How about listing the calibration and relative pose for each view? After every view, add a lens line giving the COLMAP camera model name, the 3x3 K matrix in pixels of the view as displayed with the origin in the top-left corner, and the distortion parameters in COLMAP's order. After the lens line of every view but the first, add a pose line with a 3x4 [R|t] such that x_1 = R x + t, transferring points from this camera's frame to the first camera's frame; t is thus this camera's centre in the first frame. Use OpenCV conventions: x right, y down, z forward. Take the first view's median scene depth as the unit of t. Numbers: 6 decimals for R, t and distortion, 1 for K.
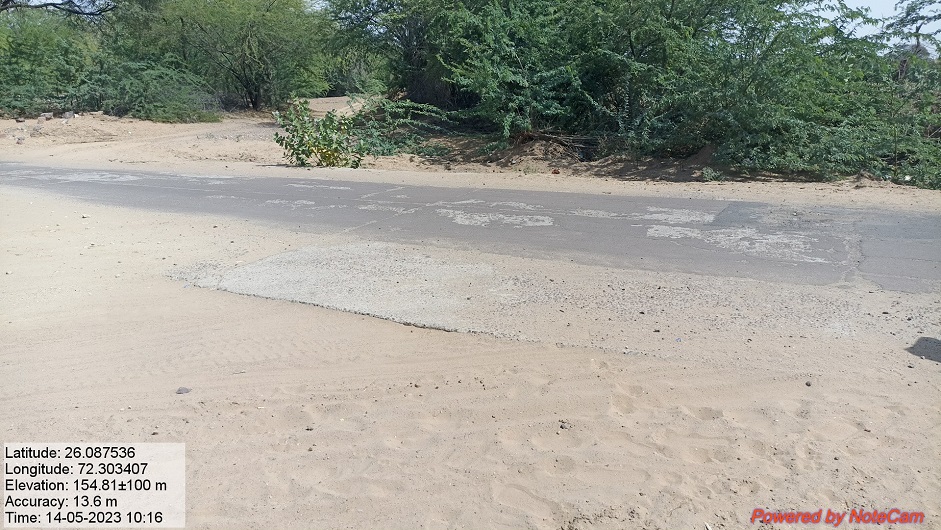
lens RADIAL K [[705.7, 0, 470.5], [0, 705.7, 265.0], [0, 0, 1]] dist [0.043113, -0.006394]
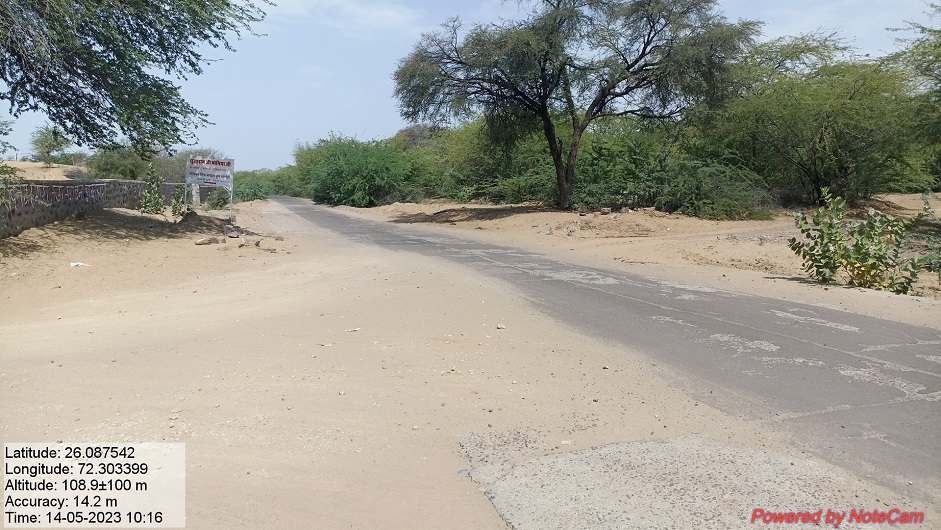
lens RADIAL K [[705.7, 0, 470.5], [0, 705.7, 265.0], [0, 0, 1]] dist [0.043113, -0.006394]
pose [[0.715848, 0.079111, -0.693760, 0.011639], [-0.168749, 0.983710, -0.061948, -0.025150], [0.677559, 0.161417, 0.717537, 0.100866]]
